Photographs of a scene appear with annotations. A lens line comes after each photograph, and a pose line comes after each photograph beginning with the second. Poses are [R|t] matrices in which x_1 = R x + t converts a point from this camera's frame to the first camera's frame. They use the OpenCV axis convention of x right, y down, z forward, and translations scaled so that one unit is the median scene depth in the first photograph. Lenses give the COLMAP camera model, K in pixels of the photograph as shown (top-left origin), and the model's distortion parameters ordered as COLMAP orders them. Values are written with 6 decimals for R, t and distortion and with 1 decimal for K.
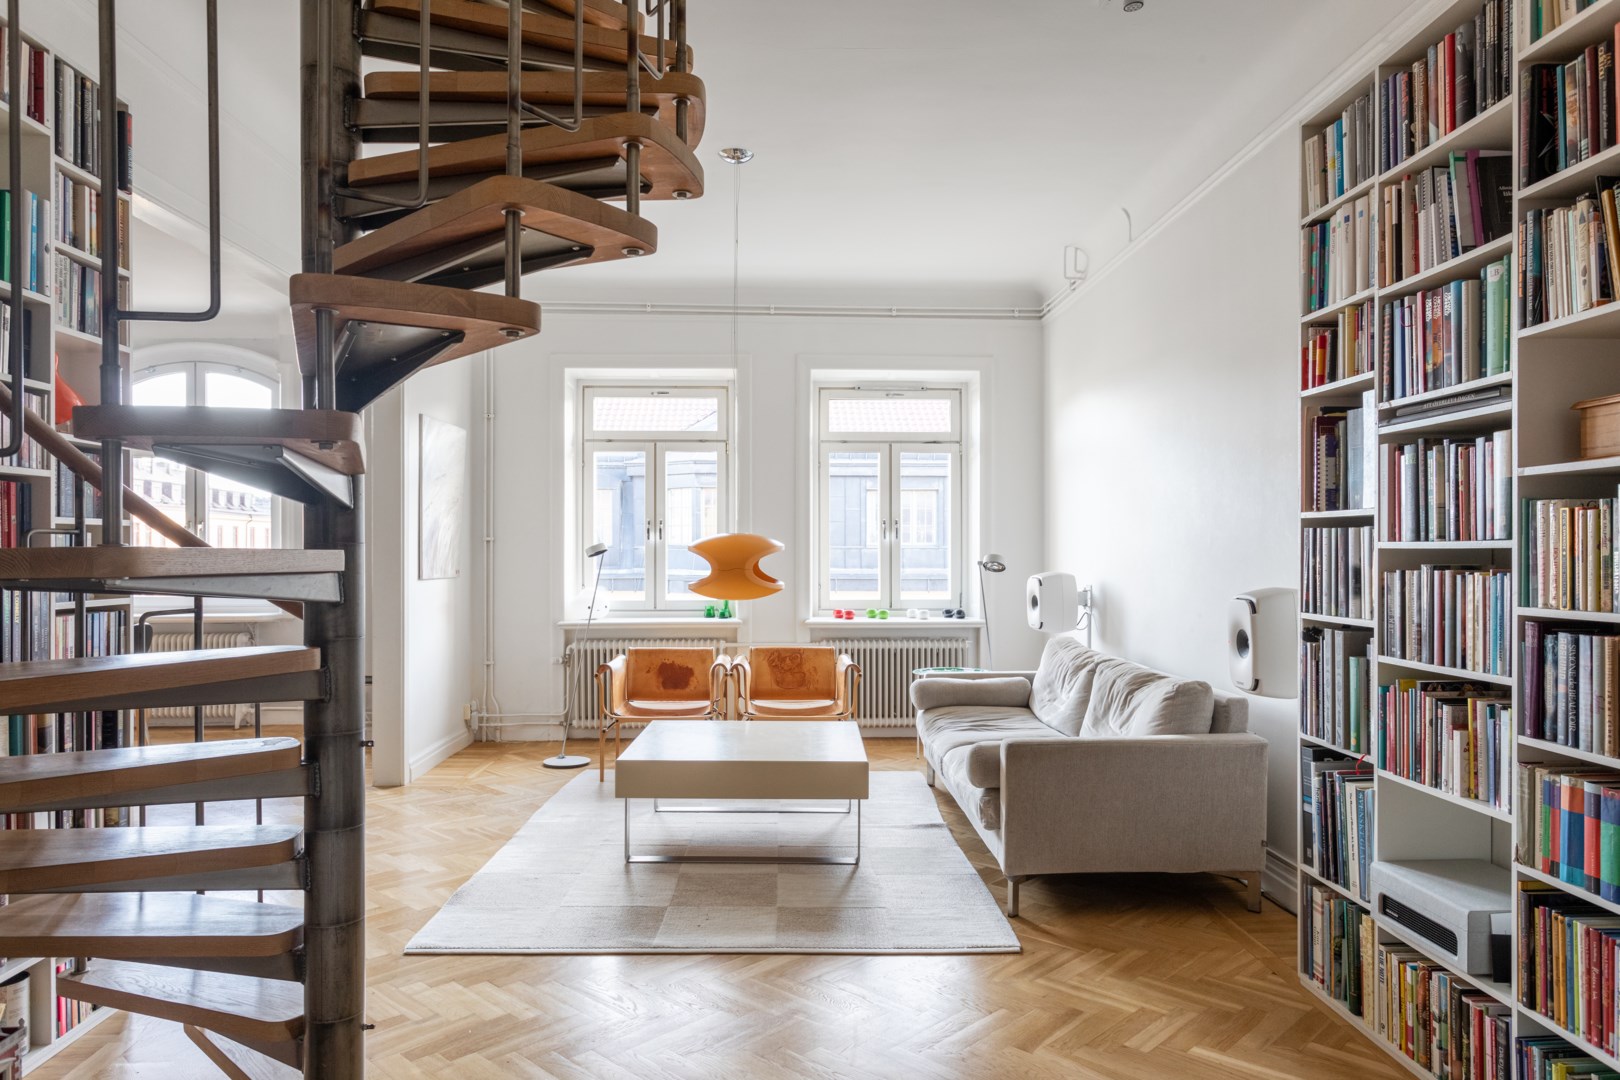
lens RADIAL K [[1060.0, 0, 826.5], [0, 1060.0, 551.3], [0, 0, 1]] dist [-0.008510, 0.008580]
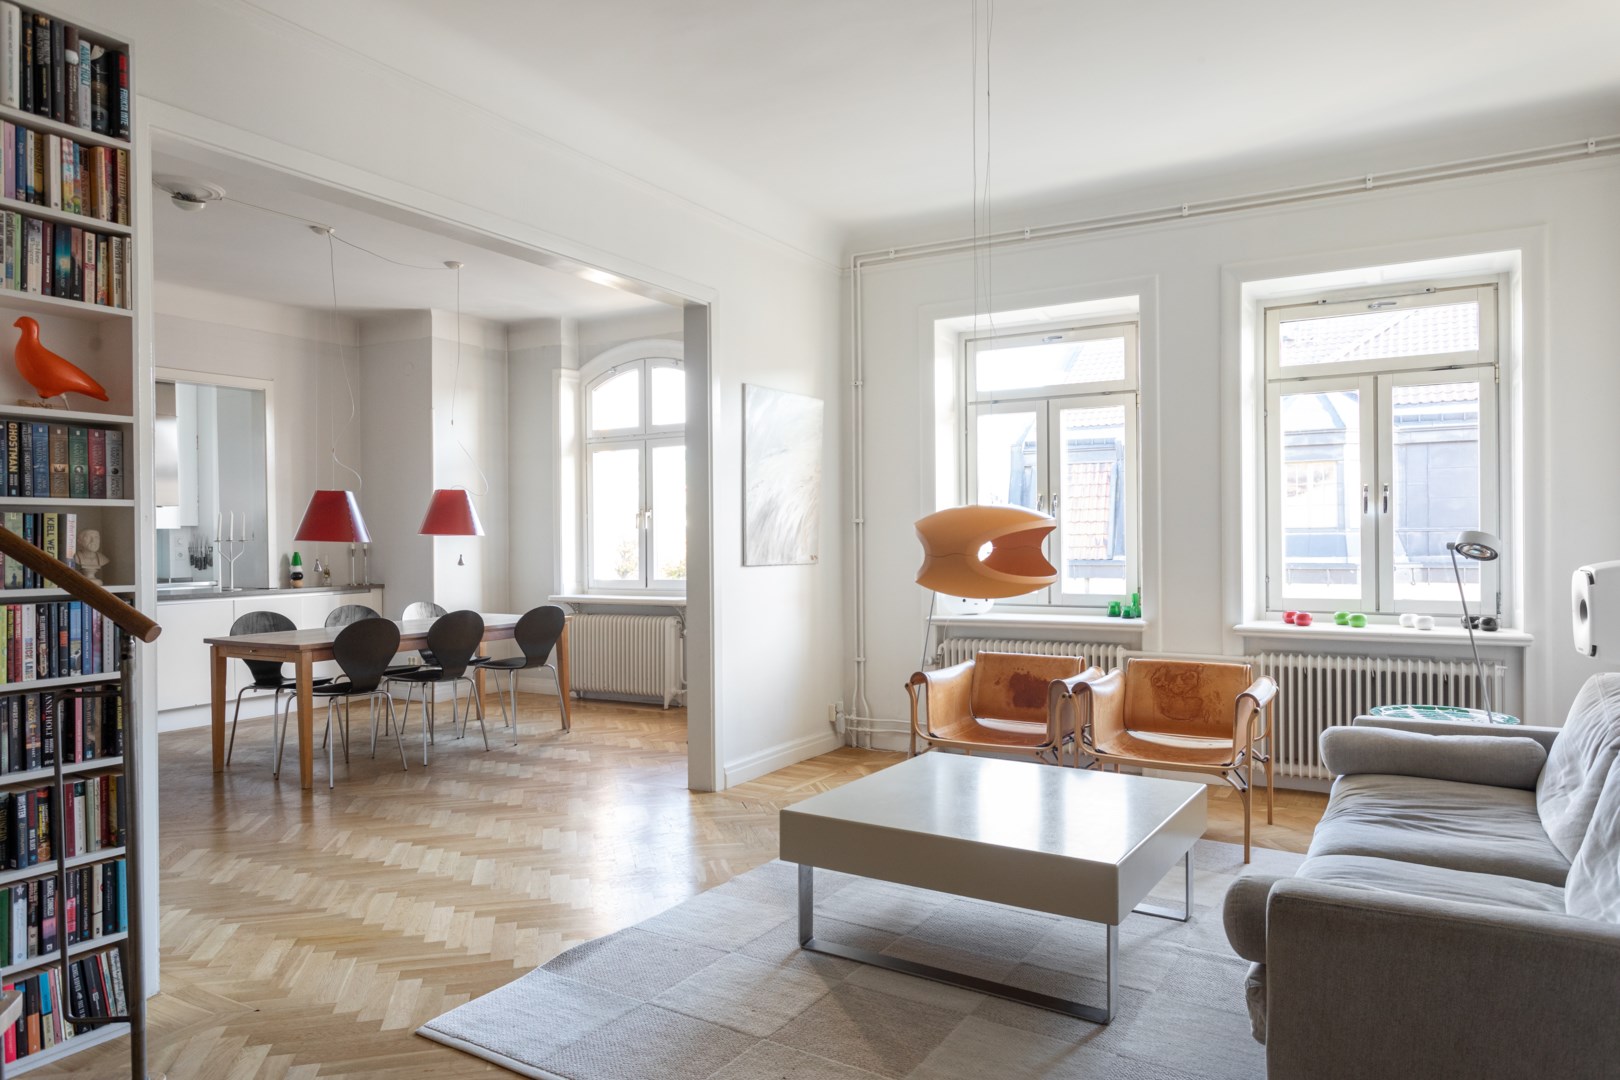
lens RADIAL K [[1060.0, 0, 814.5], [0, 1060.0, 539.7], [0, 0, 1]] dist [-0.008510, 0.008580]
pose [[0.836562, -0.006114, -0.547838, 0.152017], [0.007082, 0.999975, -0.000345, 0.004564], [0.547827, -0.003591, 0.836584, 0.250636]]
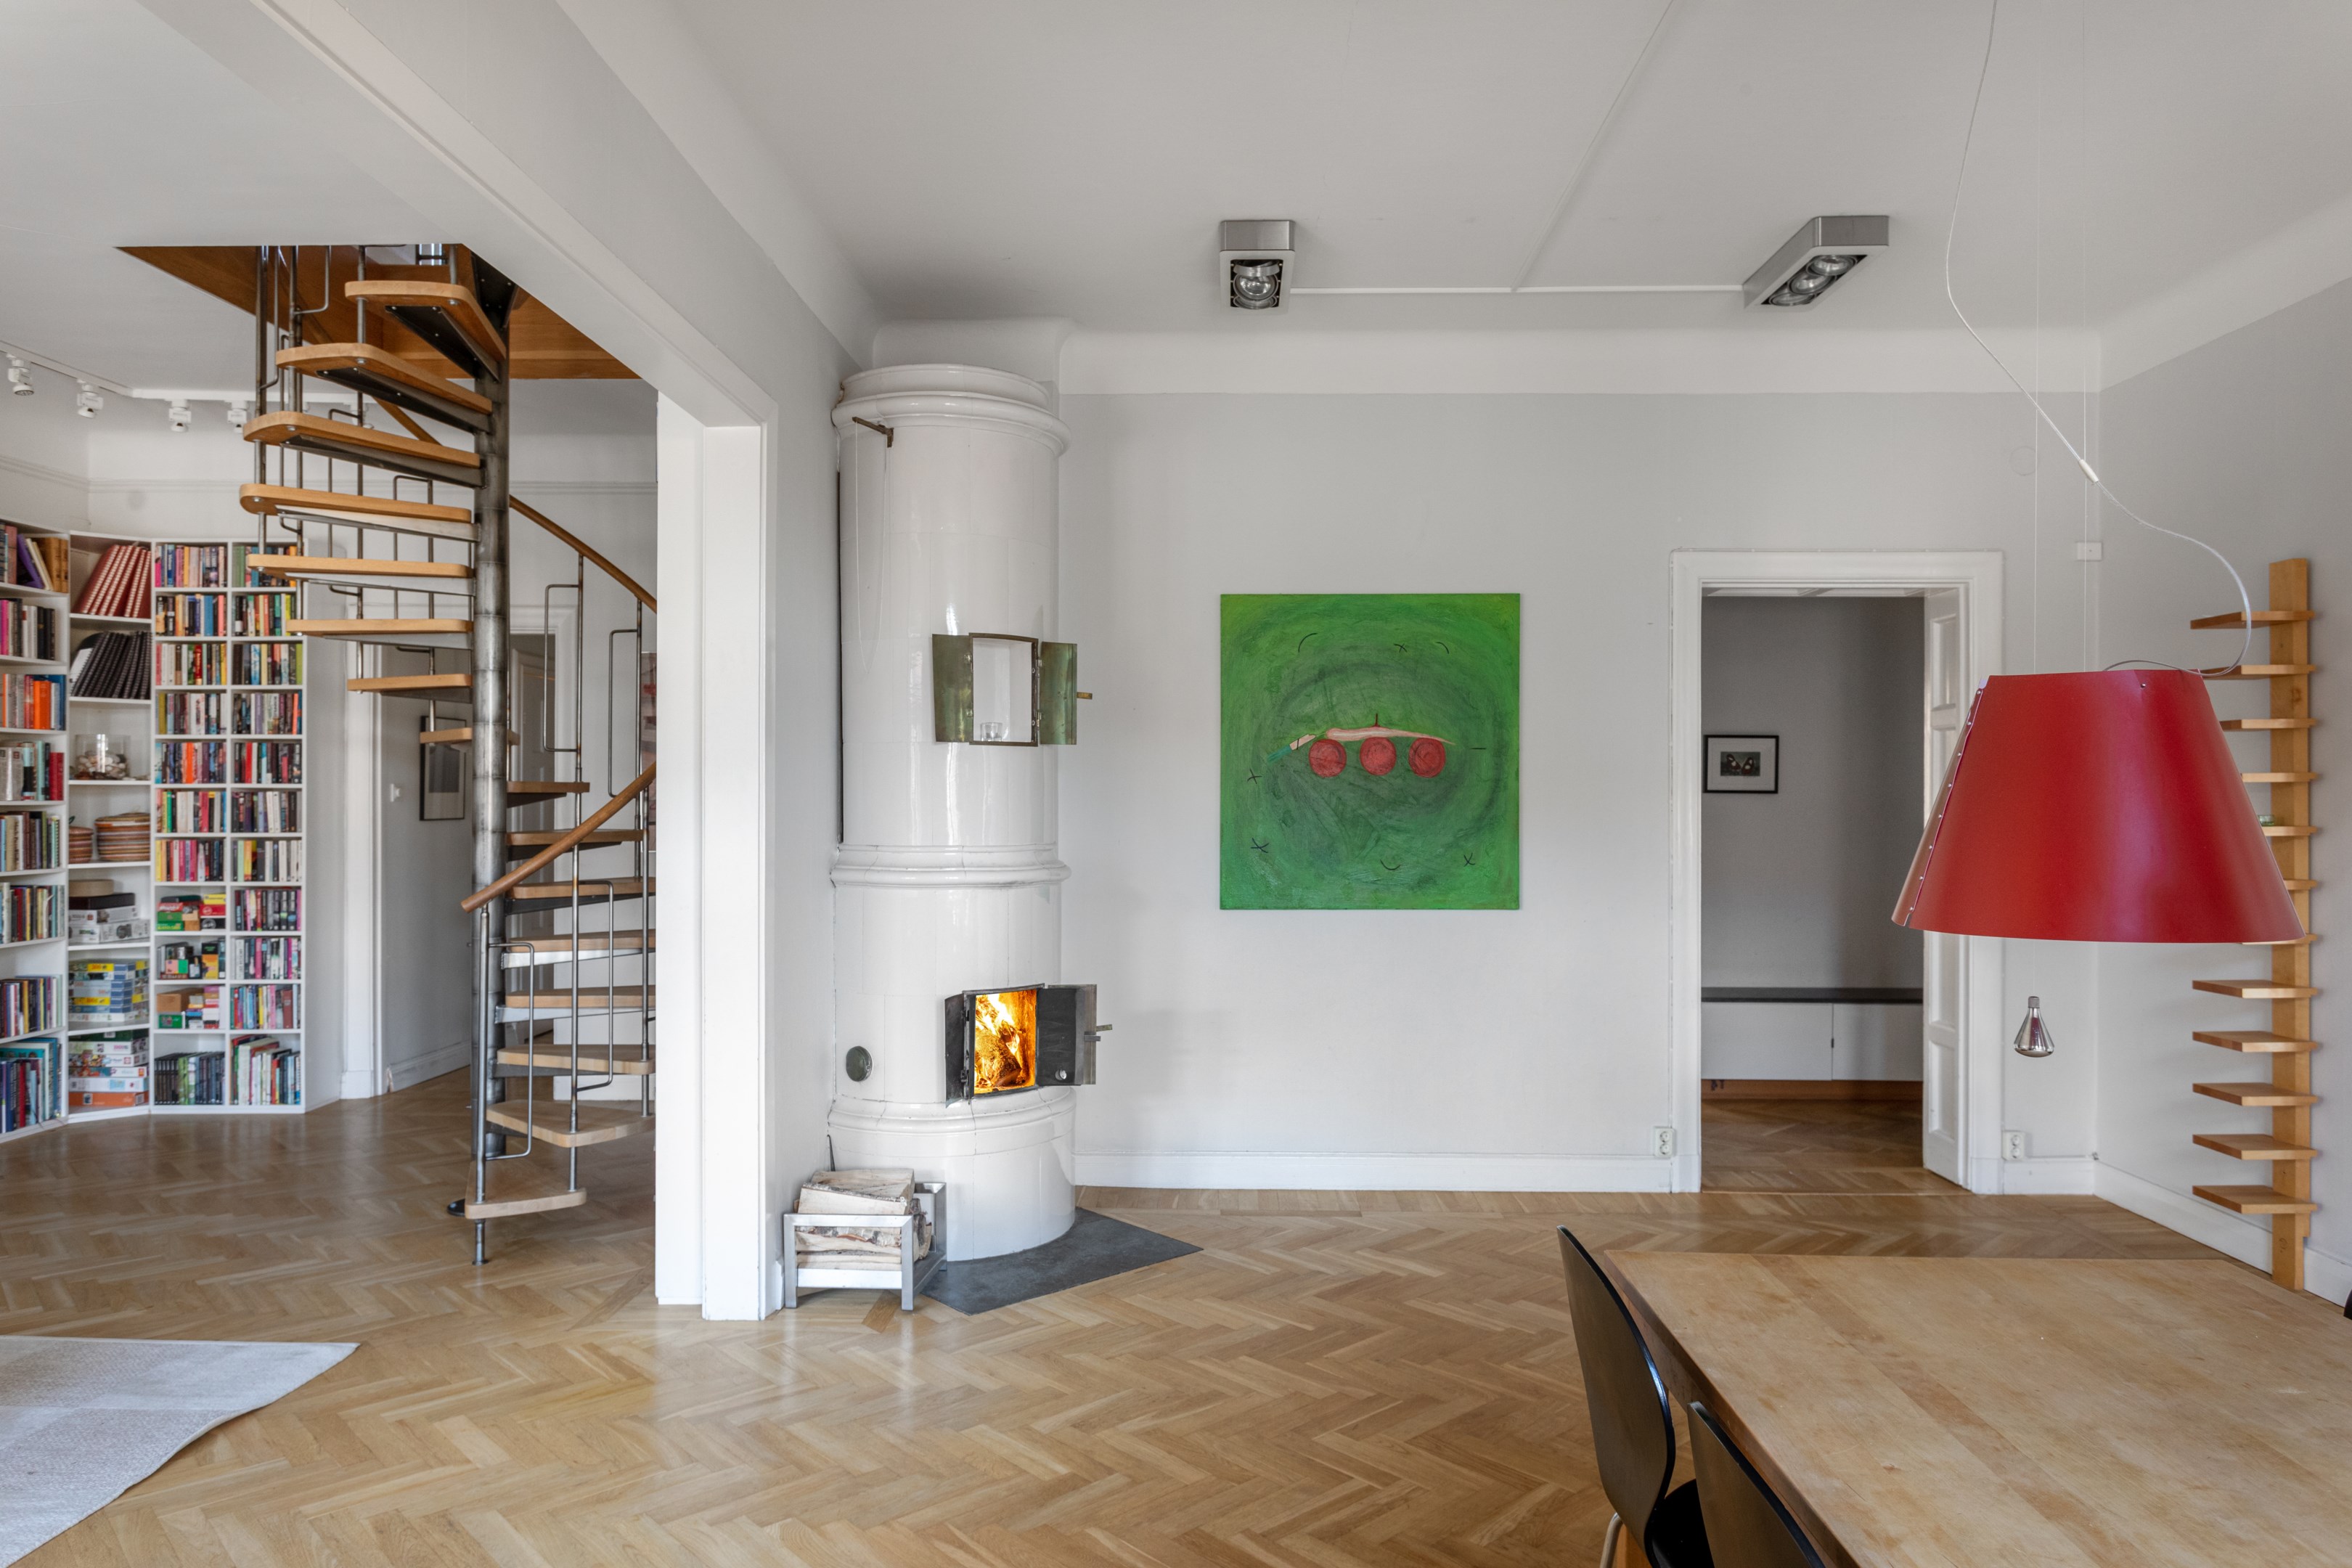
lens RADIAL K [[1469.1, 0, 1192.2], [0, 1469.1, 795.1], [0, 0, 1]] dist [-0.008170, 0.002067]
pose [[-0.997555, 0.000567, 0.069879, -0.573851], [0.000471, 0.999999, -0.001394, -0.019150], [-0.069879, -0.001358, -0.997555, 1.065600]]
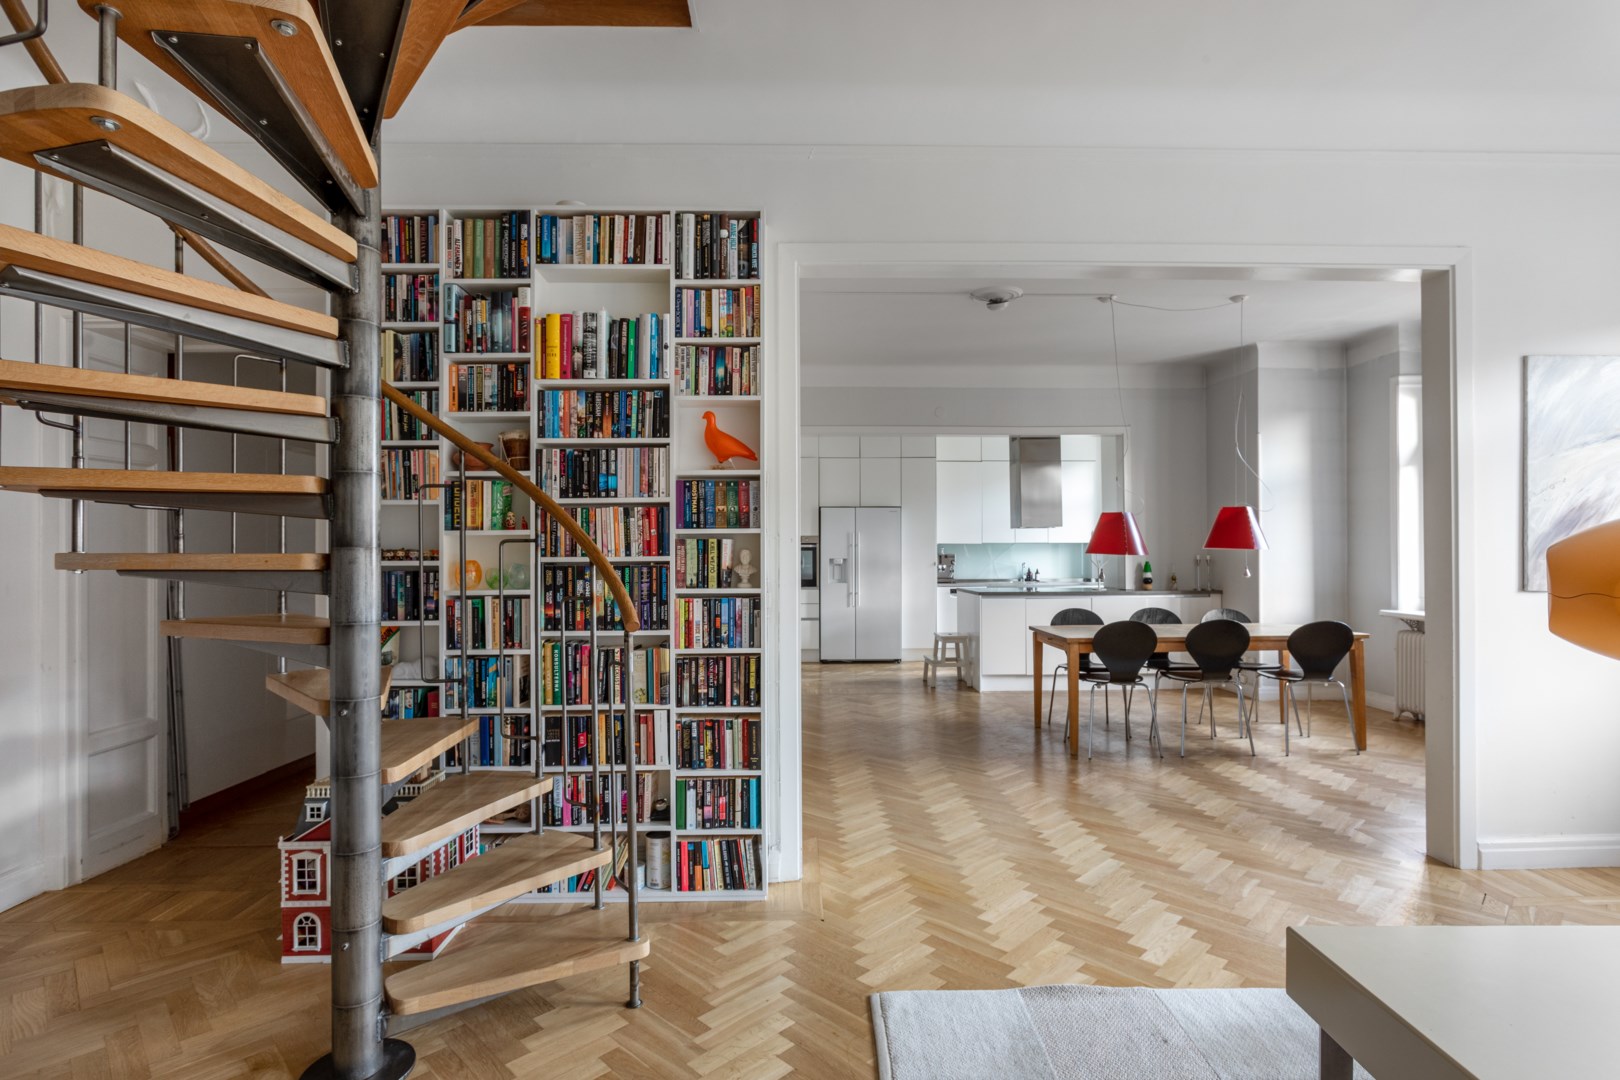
lens RADIAL K [[799.5, 0, 808.3], [0, 799.5, 548.5], [0, 0, 1]] dist [-0.013747, 0.003150]
pose [[-0.030981, -0.004866, -0.999508, 0.146599], [0.002150, 0.999986, -0.004935, 0.000123], [0.999518, -0.002302, -0.030970, 0.496720]]
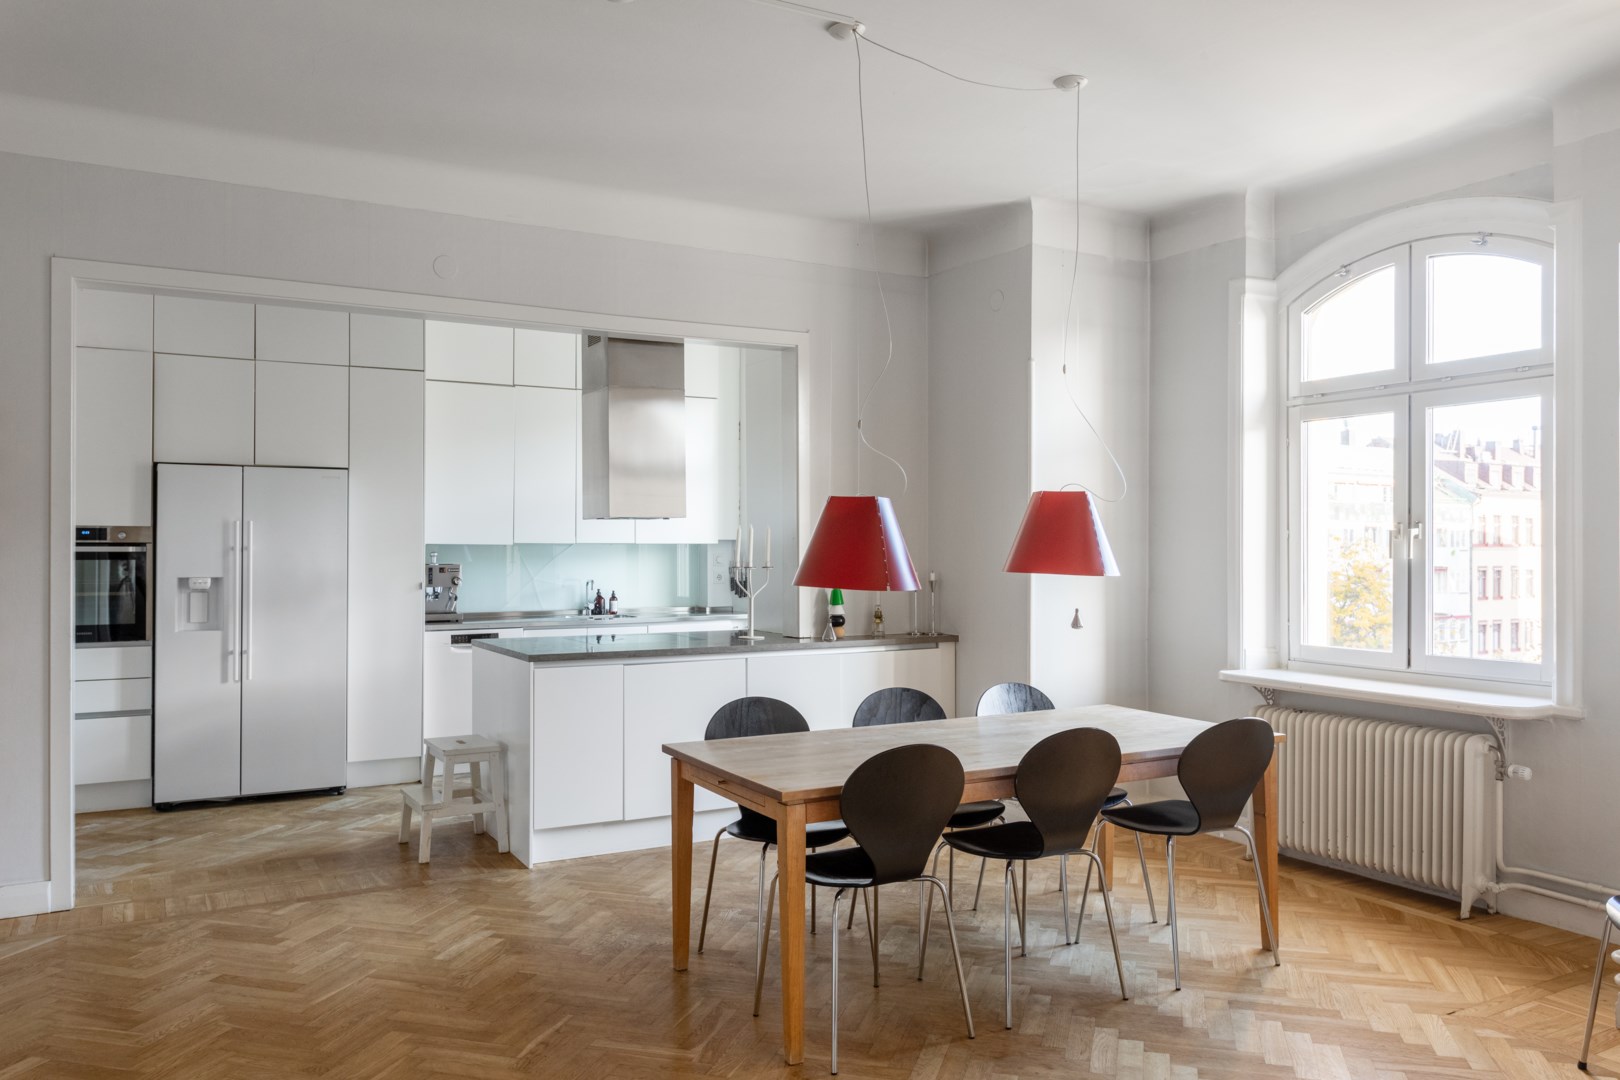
lens RADIAL K [[1202.5, 0, 807.8], [0, 1202.5, 540.7], [0, 0, 1]] dist [0.002828, -0.008799]
pose [[0.443564, 0.001097, -0.896242, -0.194458], [-0.004550, 0.999989, -0.001028, -0.019786], [0.896231, 0.004534, 0.443564, 0.514371]]
